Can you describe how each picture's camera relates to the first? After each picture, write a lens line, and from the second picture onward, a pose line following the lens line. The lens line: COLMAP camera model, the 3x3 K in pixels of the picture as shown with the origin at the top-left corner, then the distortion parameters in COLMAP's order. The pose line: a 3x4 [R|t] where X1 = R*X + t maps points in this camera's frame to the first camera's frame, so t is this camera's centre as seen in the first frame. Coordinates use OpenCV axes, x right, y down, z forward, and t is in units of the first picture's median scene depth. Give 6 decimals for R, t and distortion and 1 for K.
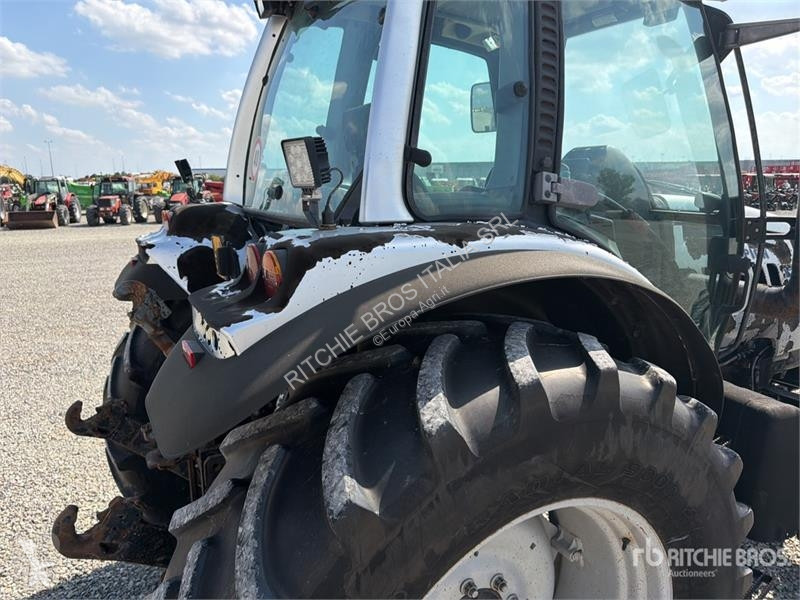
lens RADIAL K [[570.6, 0, 400.0], [0, 570.6, 300.0], [0, 0, 1]] dist [-0.000932, -0.010235]
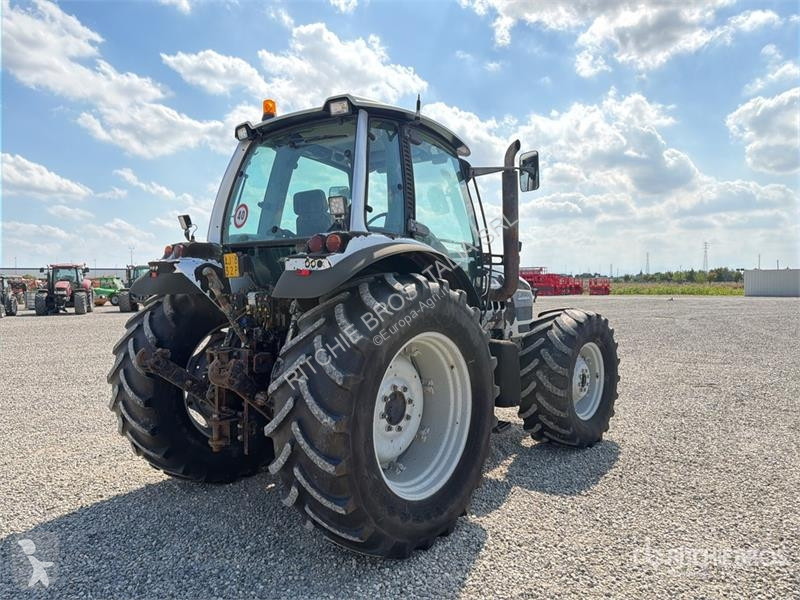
lens RADIAL K [[568.0, 0, 395.9], [0, 568.0, 305.1], [0, 0, 1]] dist [0.094533, -0.154171]
pose [[0.926177, -0.006369, 0.377035, -0.618361], [0.070458, 0.985172, -0.156437, 0.438847], [-0.370448, 0.171454, 0.912892, -0.980186]]
